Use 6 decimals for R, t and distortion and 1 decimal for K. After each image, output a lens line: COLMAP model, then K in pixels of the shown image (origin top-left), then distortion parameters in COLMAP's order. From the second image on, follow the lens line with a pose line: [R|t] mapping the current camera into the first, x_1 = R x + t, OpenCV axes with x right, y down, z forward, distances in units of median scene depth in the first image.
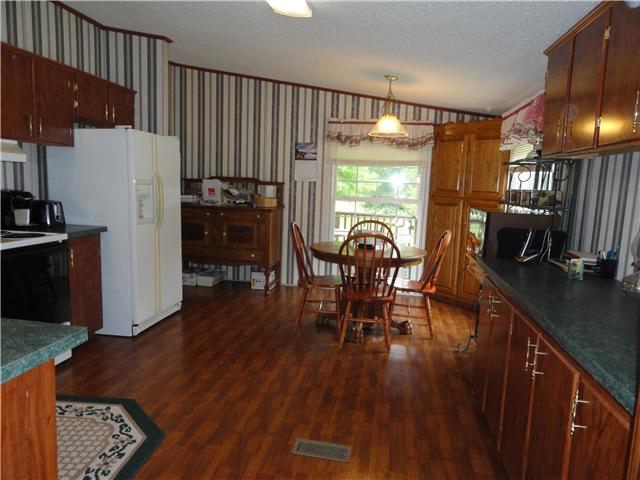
lens RADIAL K [[449.1, 0, 319.0], [0, 449.1, 239.6], [0, 0, 1]] dist [0.002258, 0.006863]
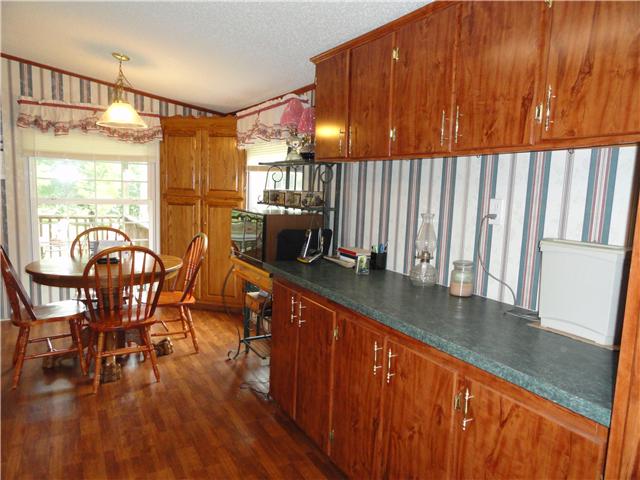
lens RADIAL K [[449.1, 0, 320.5], [0, 449.1, 239.7], [0, 0, 1]] dist [0.002258, 0.006863]
pose [[0.774333, -0.087496, 0.626700, -0.103133], [0.077250, 0.996057, 0.043615, -0.028350], [-0.628045, 0.014640, 0.778039, 0.115194]]
